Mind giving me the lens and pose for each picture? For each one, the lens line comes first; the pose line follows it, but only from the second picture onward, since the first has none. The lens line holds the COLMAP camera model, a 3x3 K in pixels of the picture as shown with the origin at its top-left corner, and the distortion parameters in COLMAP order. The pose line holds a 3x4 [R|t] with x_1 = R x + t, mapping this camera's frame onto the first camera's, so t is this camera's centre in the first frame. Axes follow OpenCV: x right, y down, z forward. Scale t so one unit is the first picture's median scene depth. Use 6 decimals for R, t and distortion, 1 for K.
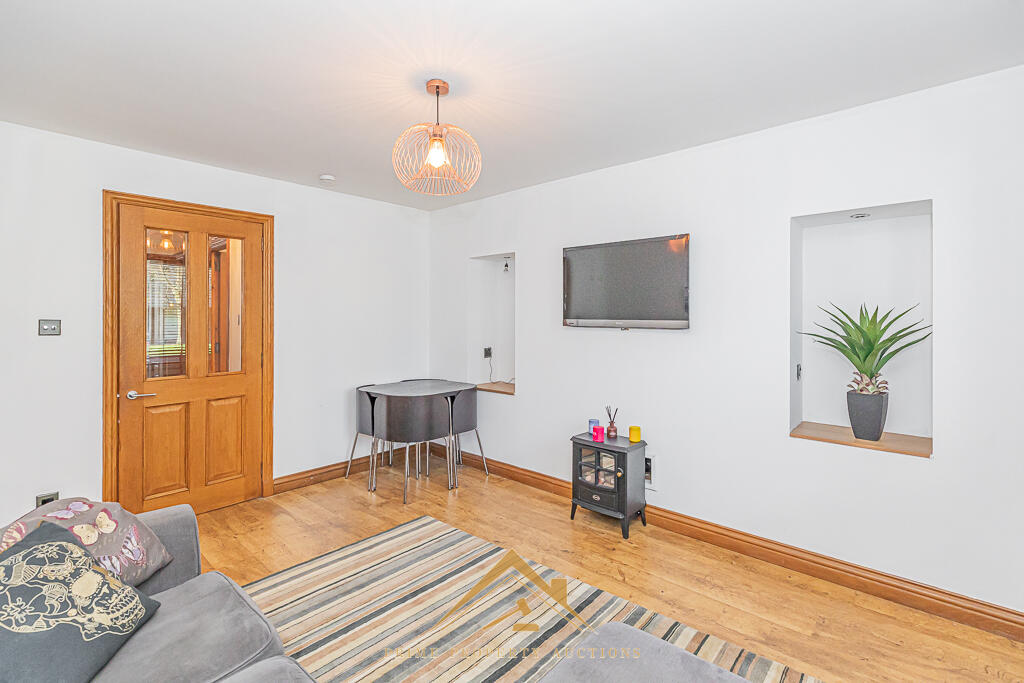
lens RADIAL K [[467.5, 0, 512.7], [0, 467.5, 316.5], [0, 0, 1]] dist [-0.001255, -0.000178]
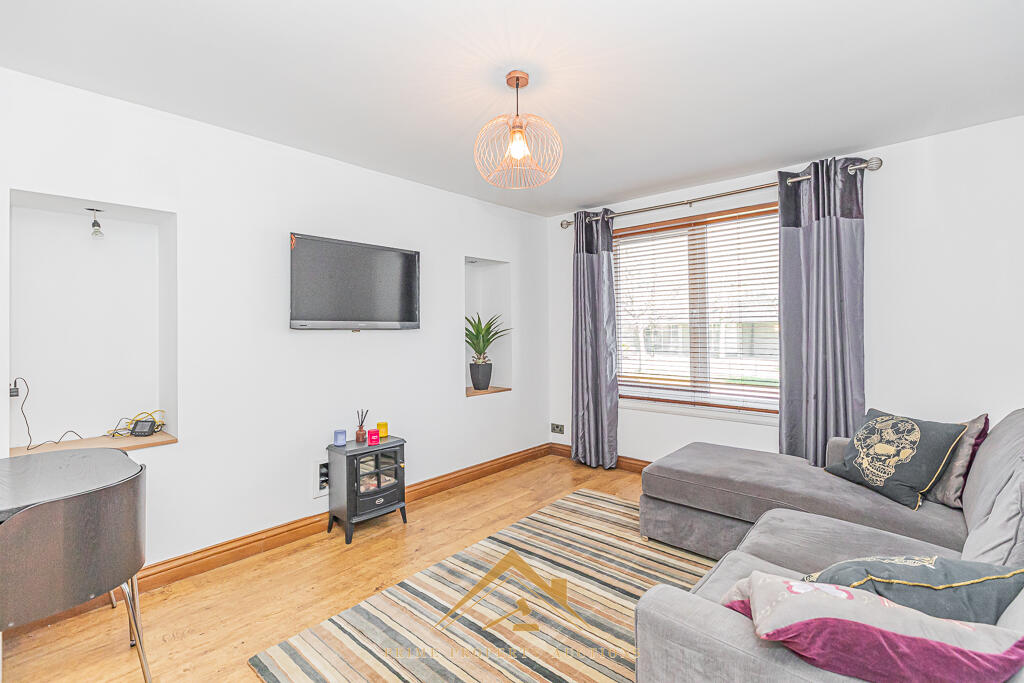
lens RADIAL K [[466.2, 0, 512.5], [0, 466.2, 325.6], [0, 0, 1]] dist [0.000593, 0.000089]
pose [[0.000559, 0.003790, 0.999993, -0.919161], [0.007910, 0.999962, -0.003795, 0.027171], [-0.999969, 0.007912, 0.000529, 0.818477]]
